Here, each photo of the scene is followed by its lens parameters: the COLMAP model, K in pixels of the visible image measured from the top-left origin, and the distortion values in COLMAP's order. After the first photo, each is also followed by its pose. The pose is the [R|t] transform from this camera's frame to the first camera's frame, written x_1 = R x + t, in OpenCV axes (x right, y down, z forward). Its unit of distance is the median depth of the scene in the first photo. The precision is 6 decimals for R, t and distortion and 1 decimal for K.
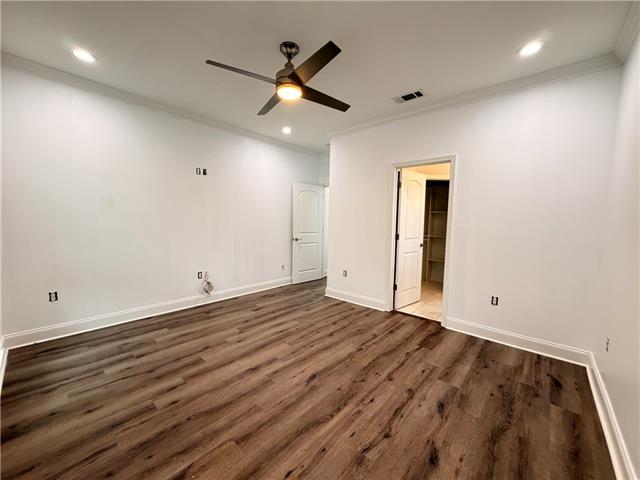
lens RADIAL K [[255.8, 0, 318.7], [0, 255.8, 240.9], [0, 0, 1]] dist [0.001944, -0.000205]
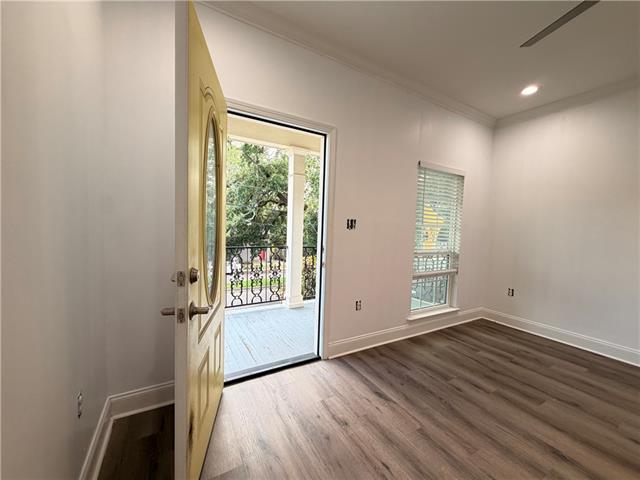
lens RADIAL K [[255.8, 0, 318.7], [0, 255.8, 240.9], [0, 0, 1]] dist [0.001944, -0.000205]
pose [[-0.313715, 0.021256, -0.949279, 0.496639], [-0.113839, 0.991696, 0.059827, -0.000740], [0.942669, 0.126833, -0.308690, 0.520490]]
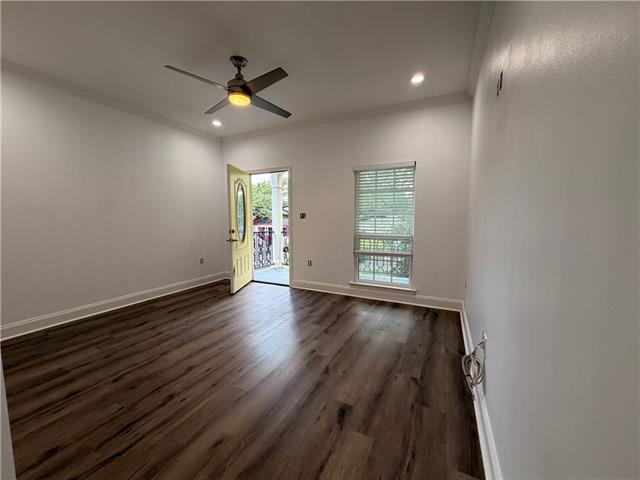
lens RADIAL K [[255.8, 0, 318.7], [0, 255.8, 240.9], [0, 0, 1]] dist [0.001944, -0.000205]
pose [[-0.963587, 0.006262, -0.267320, -0.134131], [-0.037247, 0.986836, 0.157377, -0.134861], [0.264787, 0.161604, -0.950669, 2.092278]]
